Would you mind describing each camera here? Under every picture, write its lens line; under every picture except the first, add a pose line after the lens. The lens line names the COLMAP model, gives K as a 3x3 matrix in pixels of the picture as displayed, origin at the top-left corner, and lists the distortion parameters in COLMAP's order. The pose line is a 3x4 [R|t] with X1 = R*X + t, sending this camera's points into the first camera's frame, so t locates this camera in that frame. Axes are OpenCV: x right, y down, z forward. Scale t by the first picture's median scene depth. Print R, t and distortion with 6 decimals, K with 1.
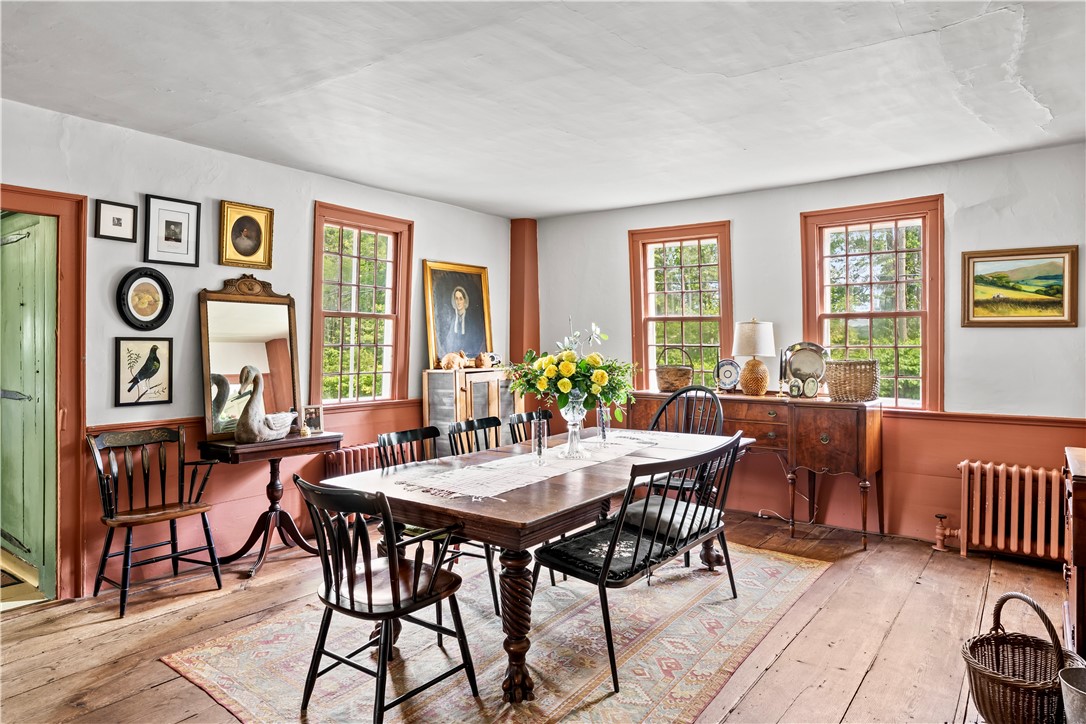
lens RADIAL K [[671.8, 0, 543.0], [0, 671.8, 362.0], [0, 0, 1]] dist [0.000265, -0.000524]
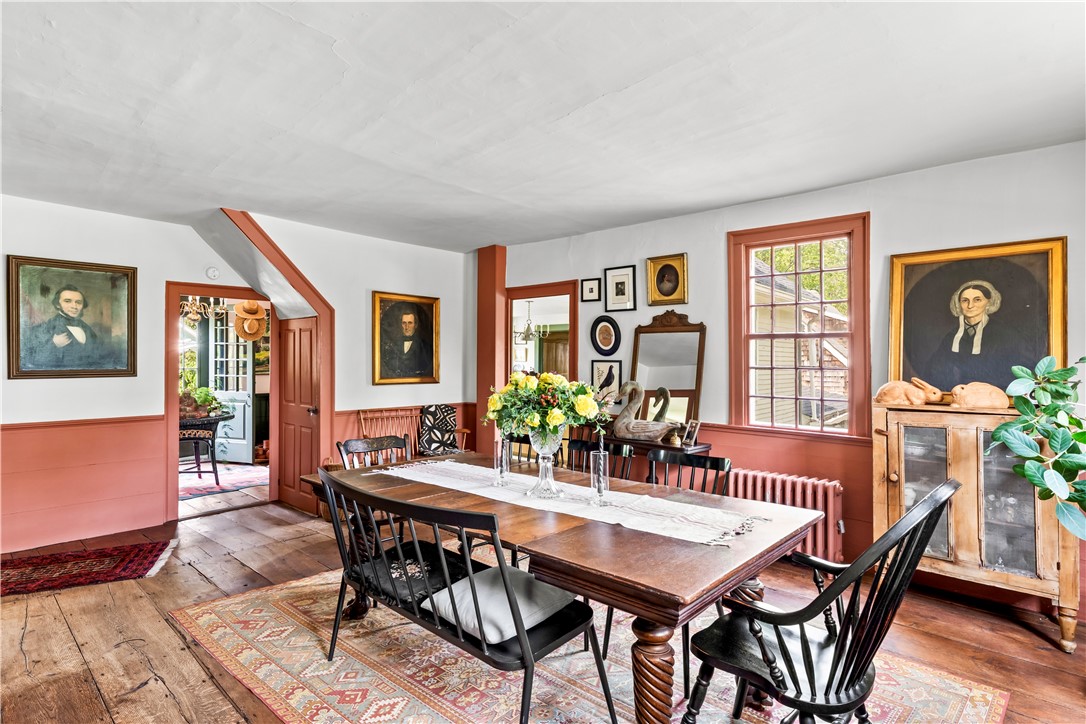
lens RADIAL K [[554.0, 0, 543.0], [0, 554.0, 362.0], [0, 0, 1]] dist [0.001431, 0.000100]
pose [[-0.116976, -0.009999, -0.993084, 0.688474], [-0.046379, 0.998913, -0.004595, -0.019275], [0.992051, 0.045521, -0.117313, 0.988437]]
